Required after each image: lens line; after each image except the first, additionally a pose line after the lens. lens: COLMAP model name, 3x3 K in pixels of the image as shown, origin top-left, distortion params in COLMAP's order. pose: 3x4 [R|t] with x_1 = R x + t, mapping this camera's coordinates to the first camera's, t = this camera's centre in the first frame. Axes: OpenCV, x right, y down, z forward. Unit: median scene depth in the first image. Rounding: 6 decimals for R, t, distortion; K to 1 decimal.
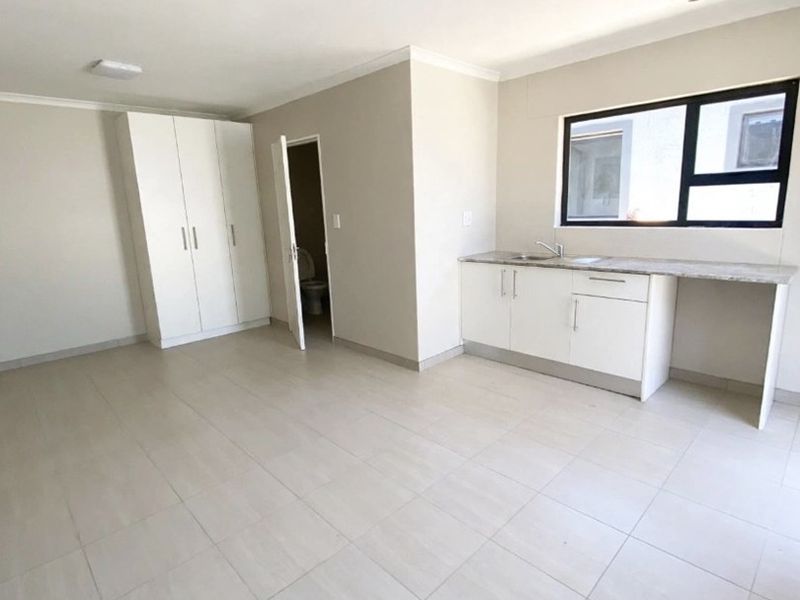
lens RADIAL K [[434.5, 0, 400.0], [0, 434.5, 300.0], [0, 0, 1]] dist [0.066073, -0.060389]
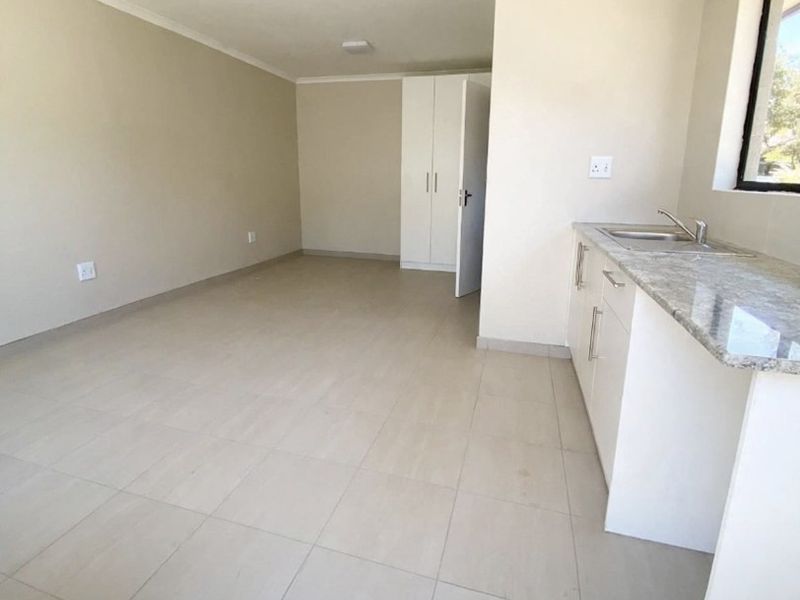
lens RADIAL K [[446.4, 0, 418.8], [0, 446.4, 300.2], [0, 0, 1]] dist [0.025799, -0.001112]
pose [[0.479787, 0.272778, -0.833904, 0.661026], [-0.206451, 0.958856, 0.194869, -0.071039], [0.852750, 0.078665, 0.516362, 0.415836]]
